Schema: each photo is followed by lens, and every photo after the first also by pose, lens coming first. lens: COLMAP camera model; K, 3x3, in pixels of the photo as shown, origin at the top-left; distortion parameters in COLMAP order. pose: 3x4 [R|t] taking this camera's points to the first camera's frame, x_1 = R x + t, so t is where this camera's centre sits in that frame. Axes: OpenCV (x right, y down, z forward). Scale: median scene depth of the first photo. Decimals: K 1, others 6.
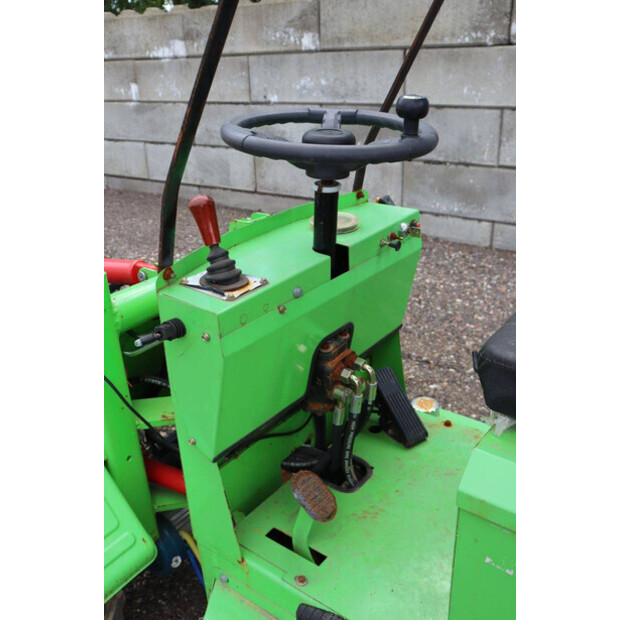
lens RADIAL K [[586.2, 0, 312.6], [0, 586.2, 309.8], [0, 0, 1]] dist [-0.048829, 0.000000]
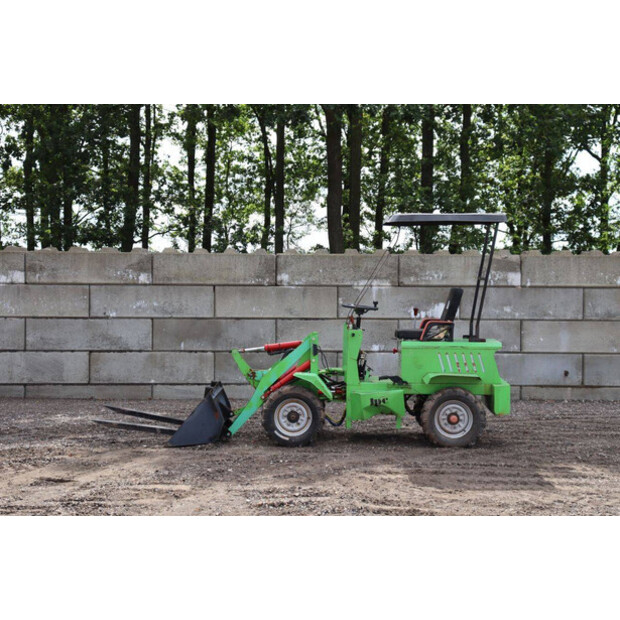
lens RADIAL K [[1102.1, 0, 336.5], [0, 1102.1, 309.0], [0, 0, 1]] dist [0.203005, 0.000000]
pose [[0.796600, 0.019765, 0.604184, -1.263164], [0.209343, 0.928601, -0.306392, 0.563233], [-0.567102, 0.370553, 0.735586, -1.292583]]
